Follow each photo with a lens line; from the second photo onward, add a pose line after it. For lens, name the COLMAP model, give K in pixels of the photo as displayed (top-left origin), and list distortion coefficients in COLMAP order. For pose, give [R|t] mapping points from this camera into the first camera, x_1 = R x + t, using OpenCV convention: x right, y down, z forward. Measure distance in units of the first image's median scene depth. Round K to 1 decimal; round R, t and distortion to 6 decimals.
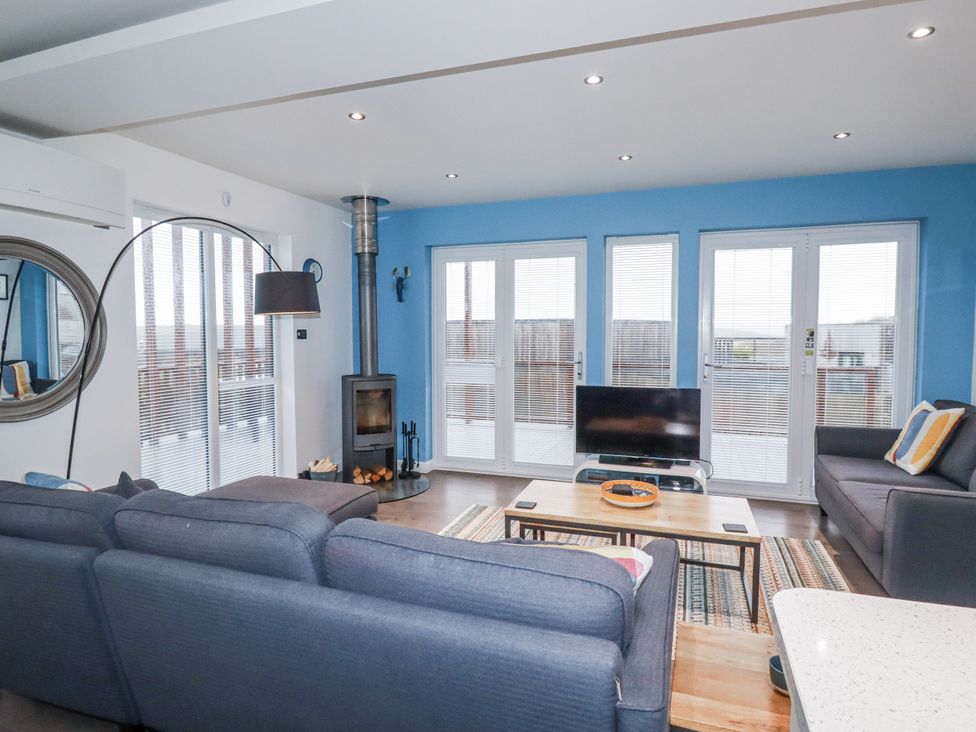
lens RADIAL K [[554.2, 0, 496.8], [0, 554.2, 361.2], [0, 0, 1]] dist [-0.001473, -0.000469]
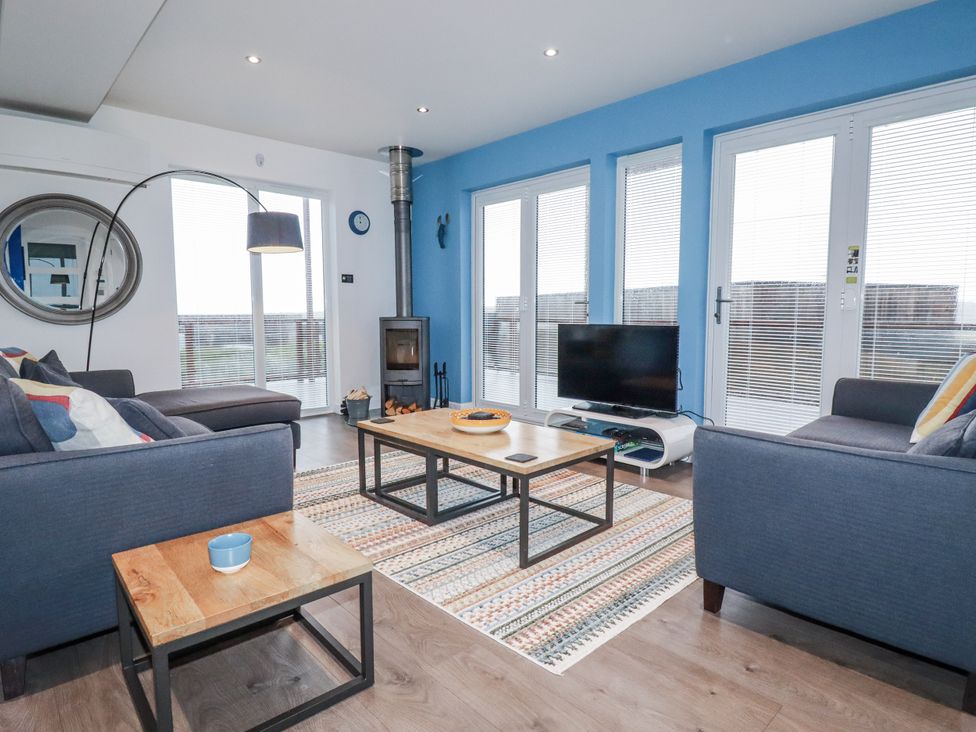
lens RADIAL K [[554.2, 0, 496.5], [0, 554.2, 362.8], [0, 0, 1]] dist [-0.001473, -0.000469]
pose [[0.892505, 0.041817, -0.449094, 0.426507], [-0.024978, 0.998747, 0.043358, 0.065652], [0.450344, -0.027479, 0.892432, 0.124035]]
